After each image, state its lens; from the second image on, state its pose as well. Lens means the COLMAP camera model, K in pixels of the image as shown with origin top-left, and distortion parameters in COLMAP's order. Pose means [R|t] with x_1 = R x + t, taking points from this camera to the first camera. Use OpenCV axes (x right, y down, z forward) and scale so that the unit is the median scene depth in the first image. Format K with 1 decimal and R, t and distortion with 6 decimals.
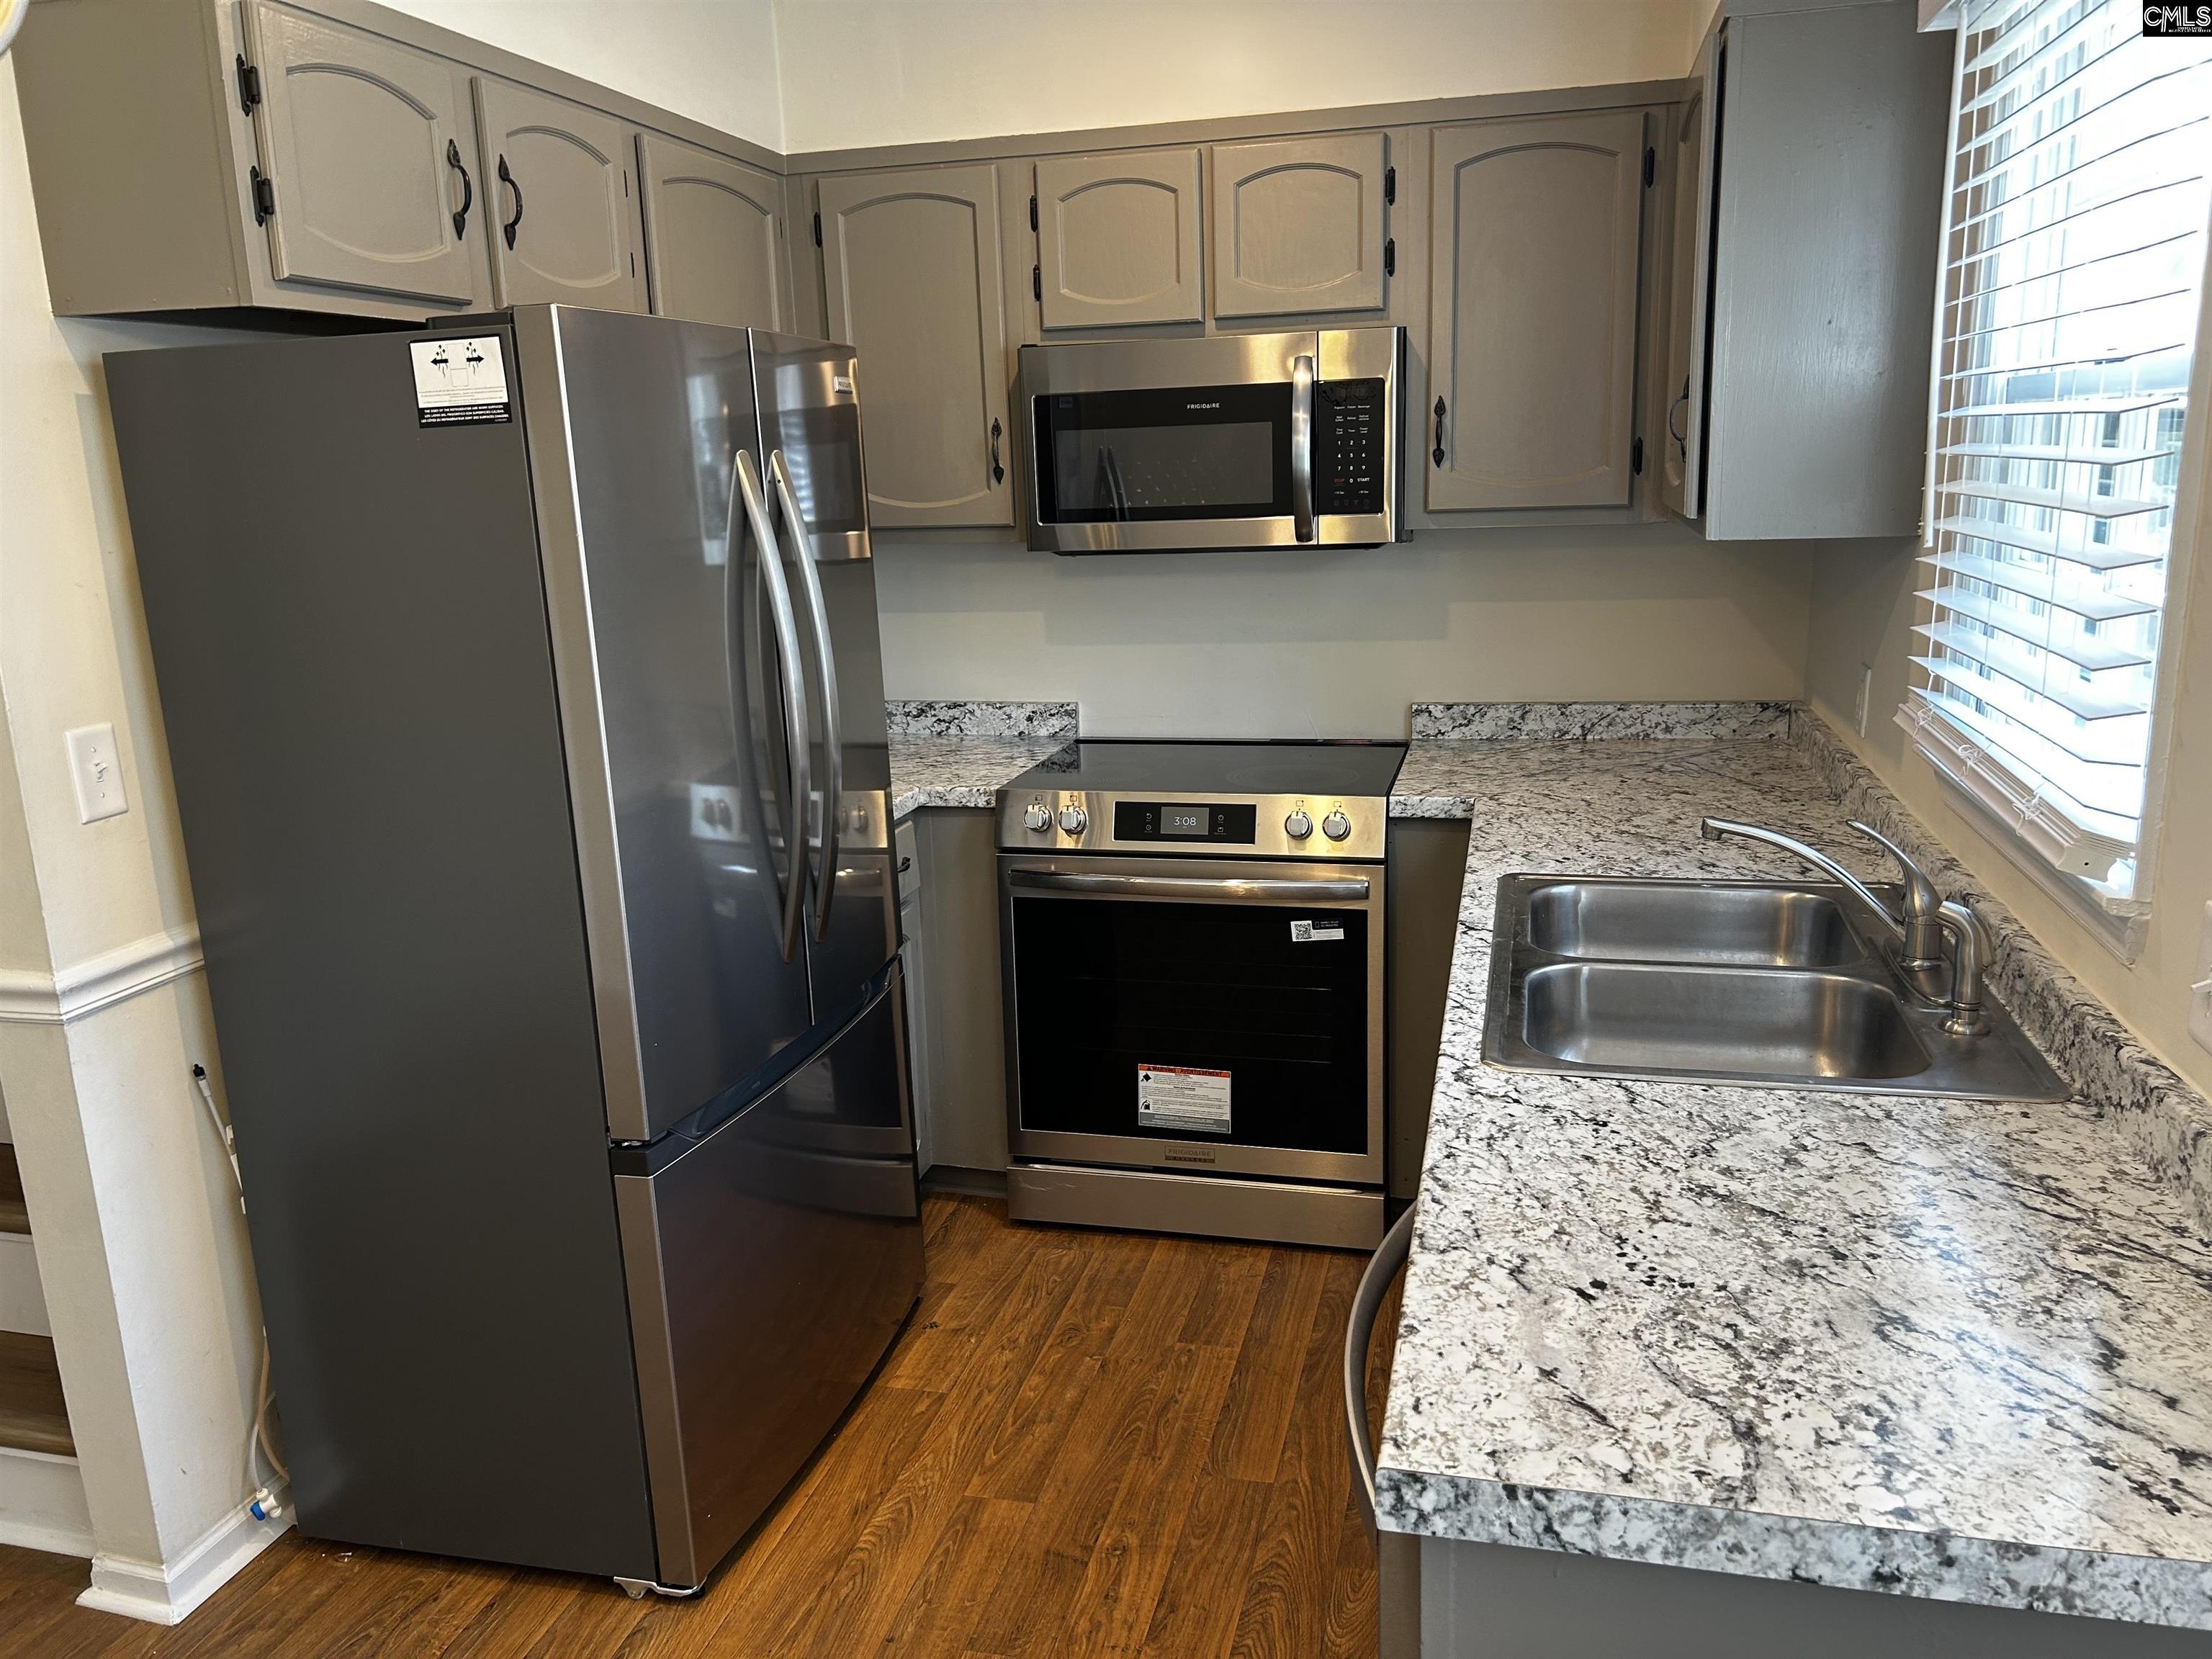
lens RADIAL K [[1652.0, 0, 1106.0], [0, 1652.0, 829.5], [0, 0, 1]] dist [0.091417, -0.142065]
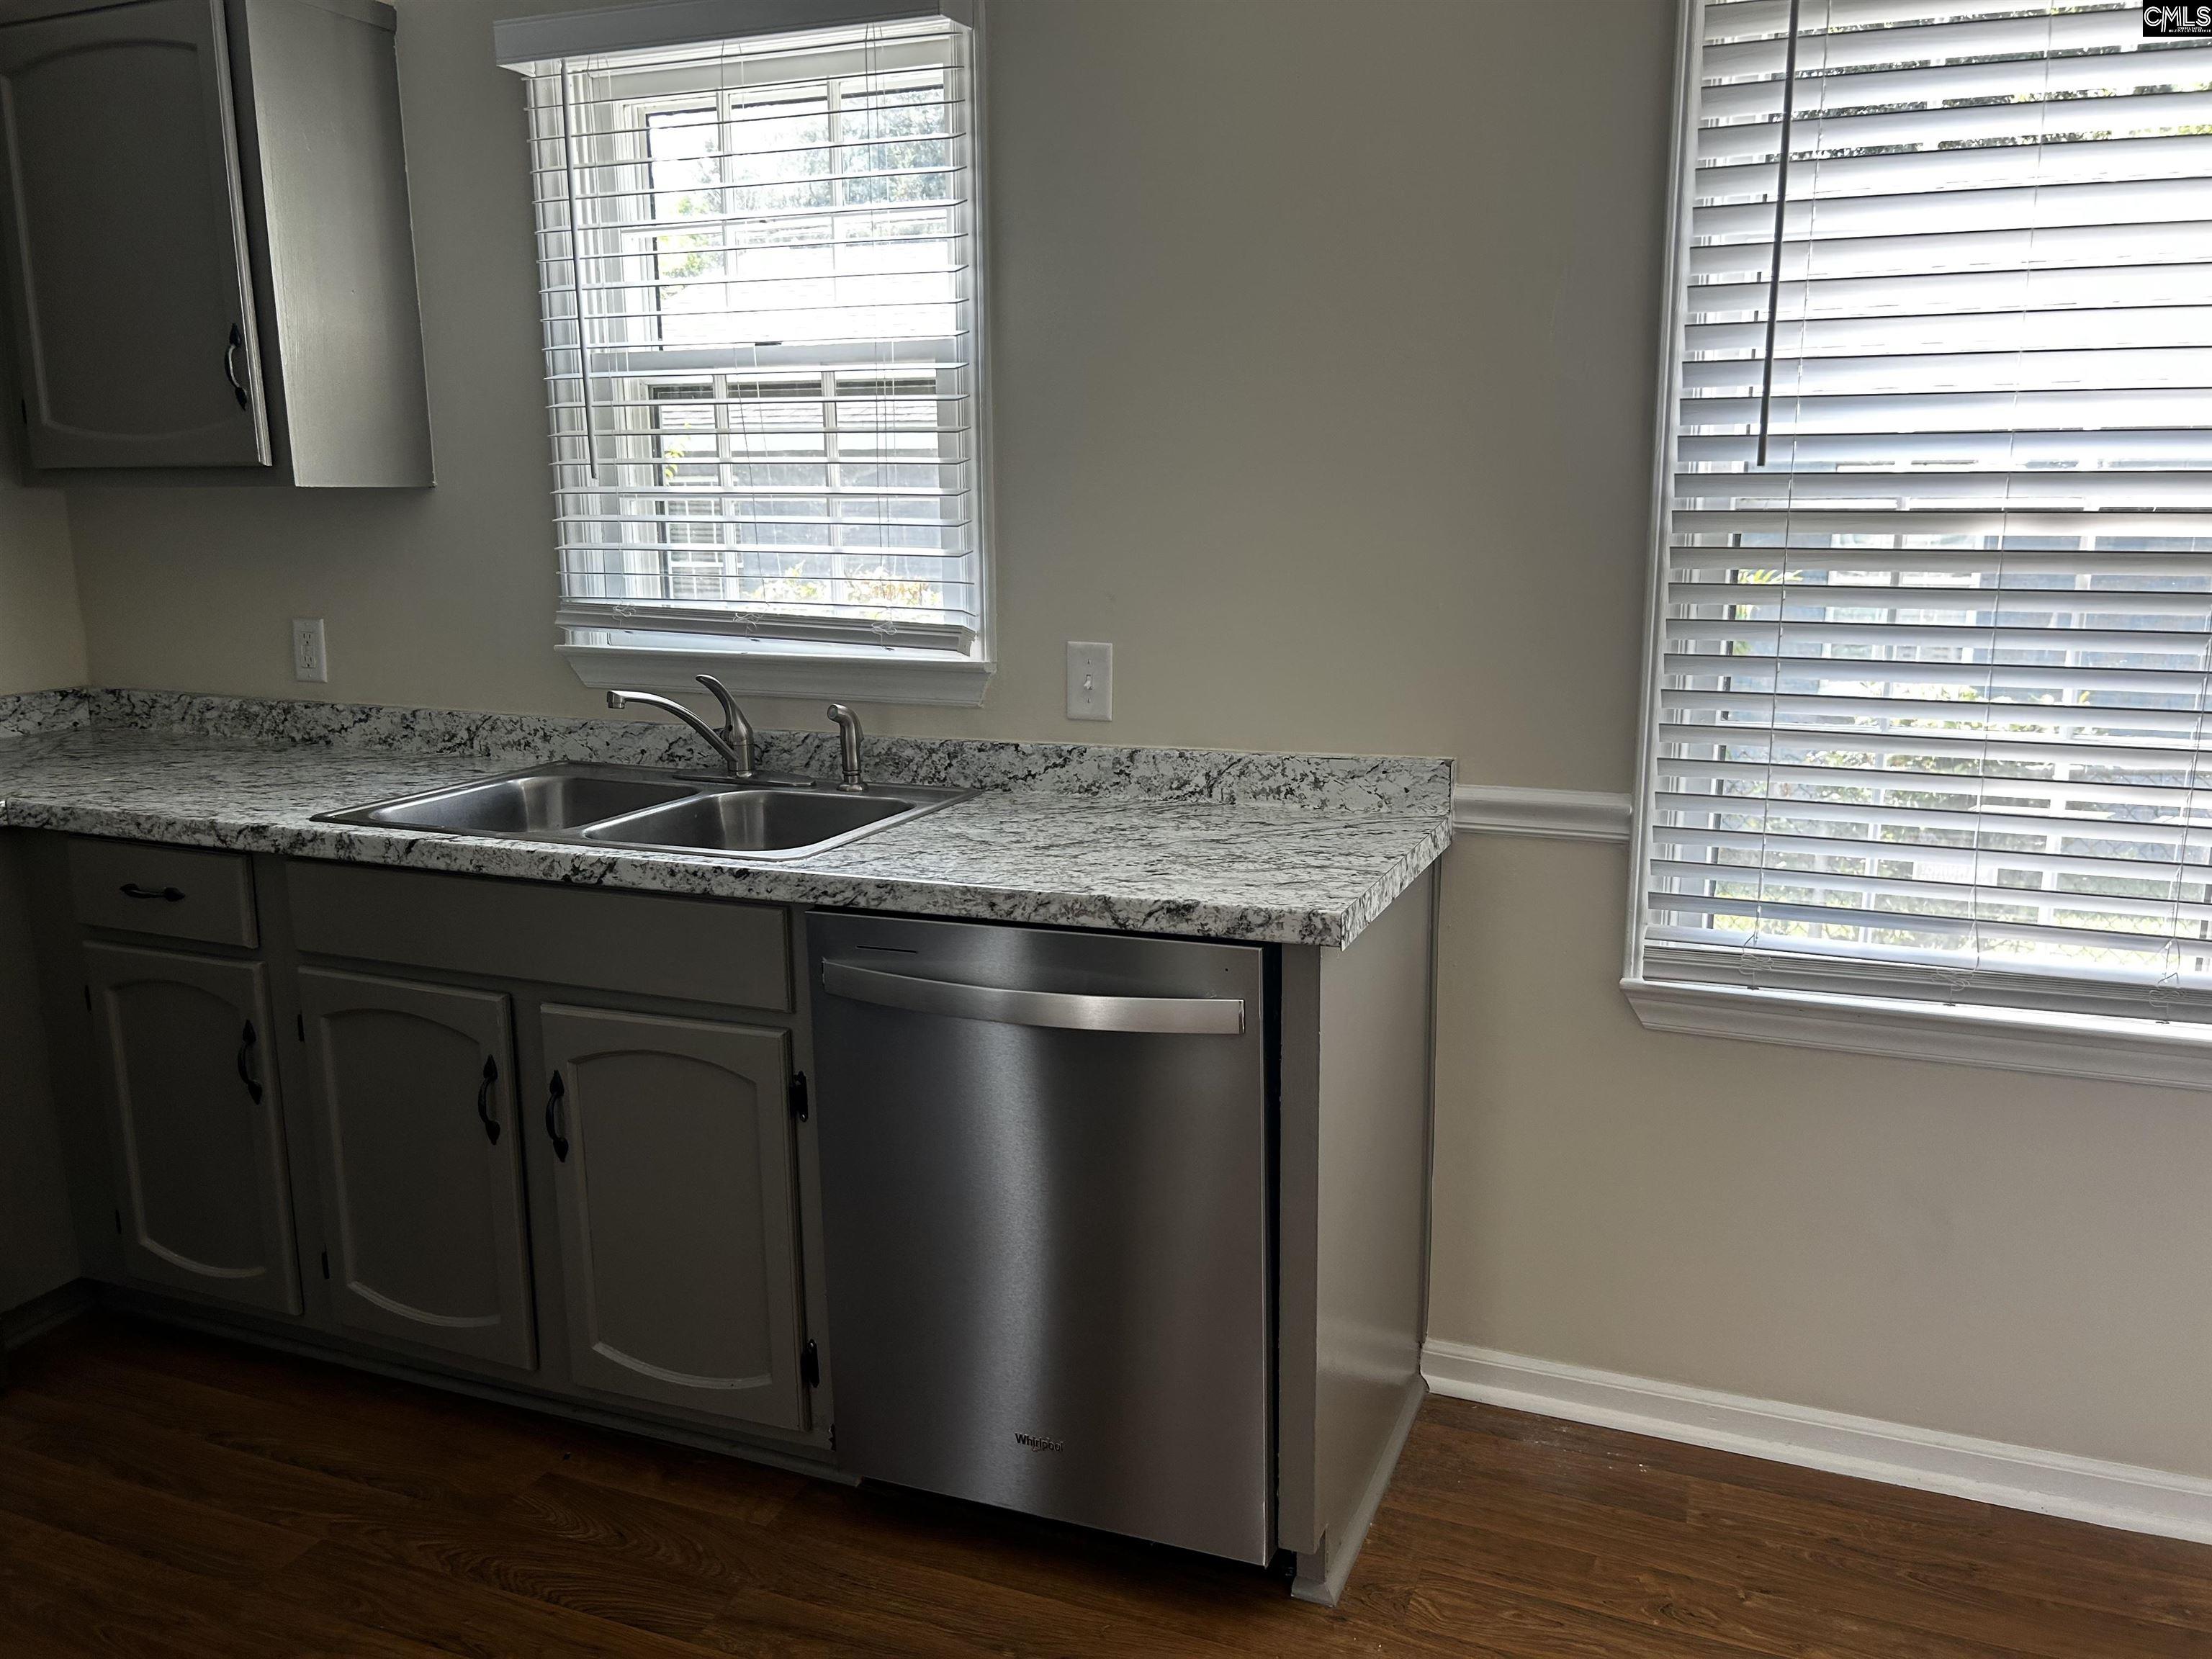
lens RADIAL K [[1653.4, 0, 1138.0], [0, 1653.4, 826.4], [0, 0, 1]] dist [-0.001870, 0.006180]
pose [[0.121154, -0.165977, 0.978659, -0.504664], [0.220502, 0.965788, 0.136497, 0.005397], [-0.967833, 0.199260, 0.153608, 0.304168]]
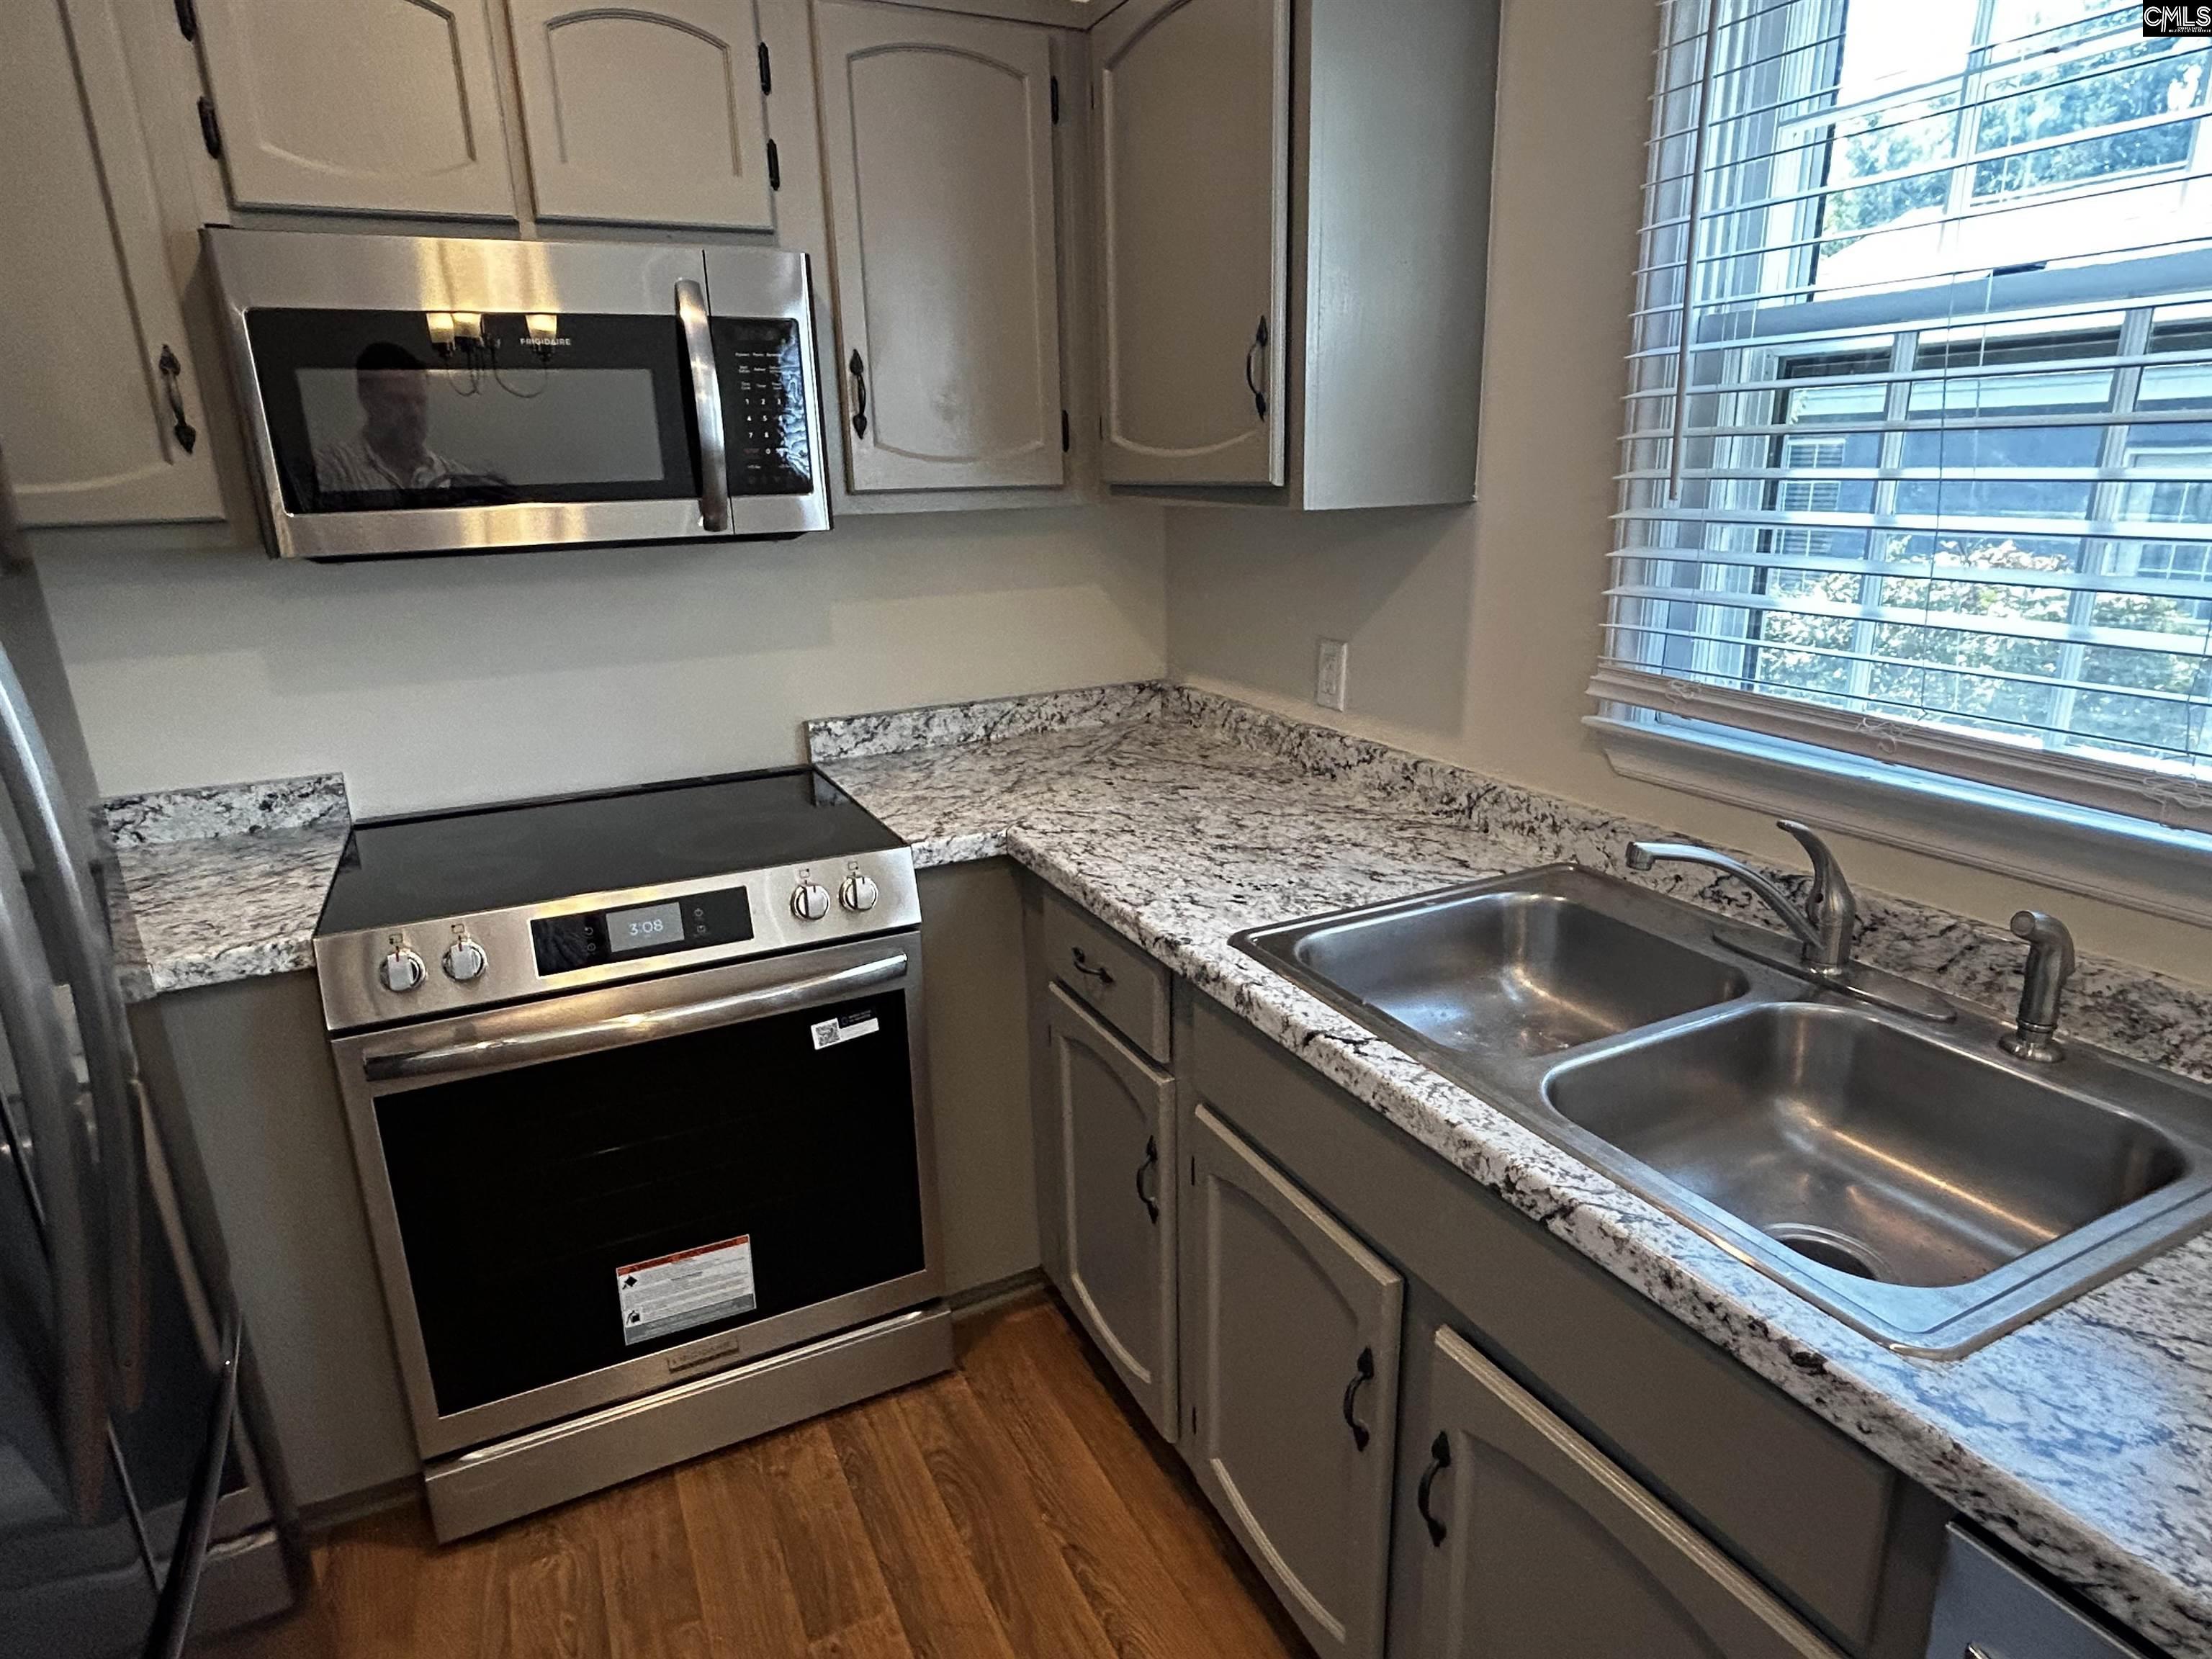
lens RADIAL K [[1241.9, 0, 1111.7], [0, 1241.9, 825.0], [0, 0, 1]] dist [-0.003089, -0.001719]
pose [[0.759482, -0.167735, 0.628532, -0.126600], [0.142488, 0.985618, 0.090856, -0.067856], [-0.634732, 0.020555, 0.772459, 0.456656]]
